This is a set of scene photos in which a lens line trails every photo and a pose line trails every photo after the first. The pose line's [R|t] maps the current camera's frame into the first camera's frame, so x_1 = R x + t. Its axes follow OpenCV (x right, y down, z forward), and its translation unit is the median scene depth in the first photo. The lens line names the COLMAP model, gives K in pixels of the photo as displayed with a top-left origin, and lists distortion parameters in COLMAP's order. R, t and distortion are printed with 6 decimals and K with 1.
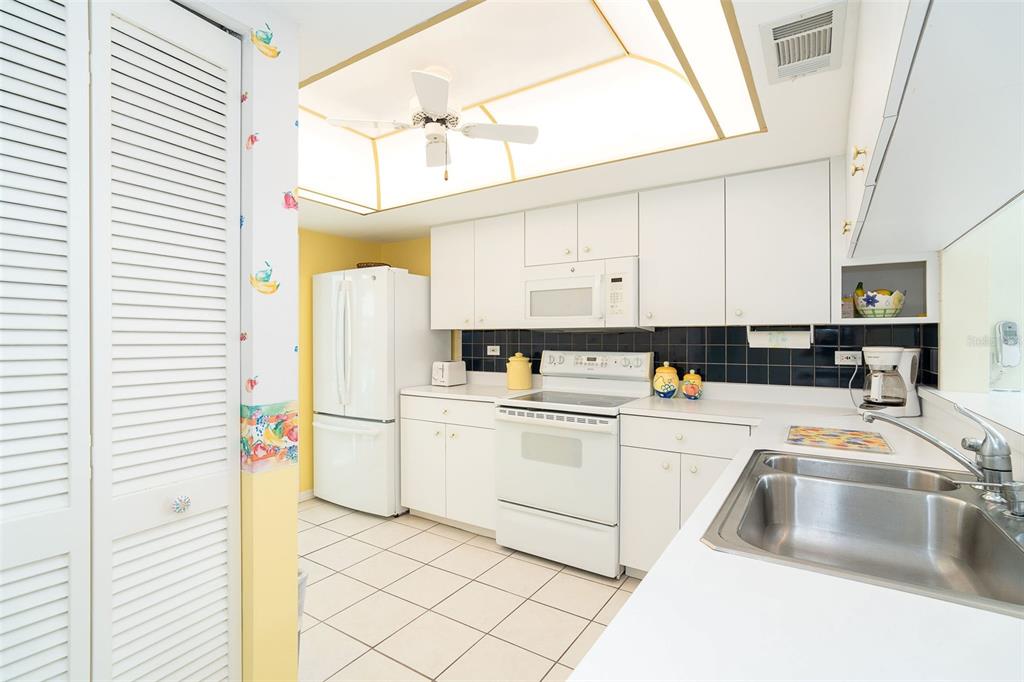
lens RADIAL K [[480.1, 0, 512.0], [0, 480.1, 341.0], [0, 0, 1]] dist [-0.000473, 0.000279]
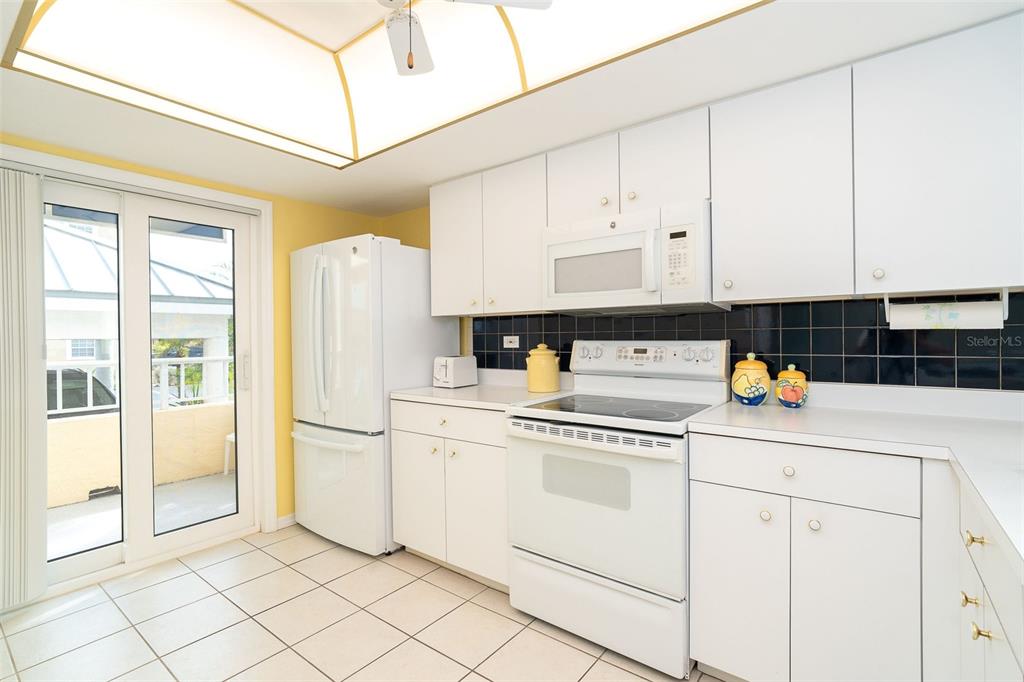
lens RADIAL K [[480.1, 0, 512.0], [0, 480.1, 341.0], [0, 0, 1]] dist [-0.000473, 0.000279]
pose [[0.996813, -0.011158, -0.078988, 0.029117], [0.011674, 0.999913, 0.006074, 0.015845], [0.078913, -0.006976, 0.996857, 0.257785]]
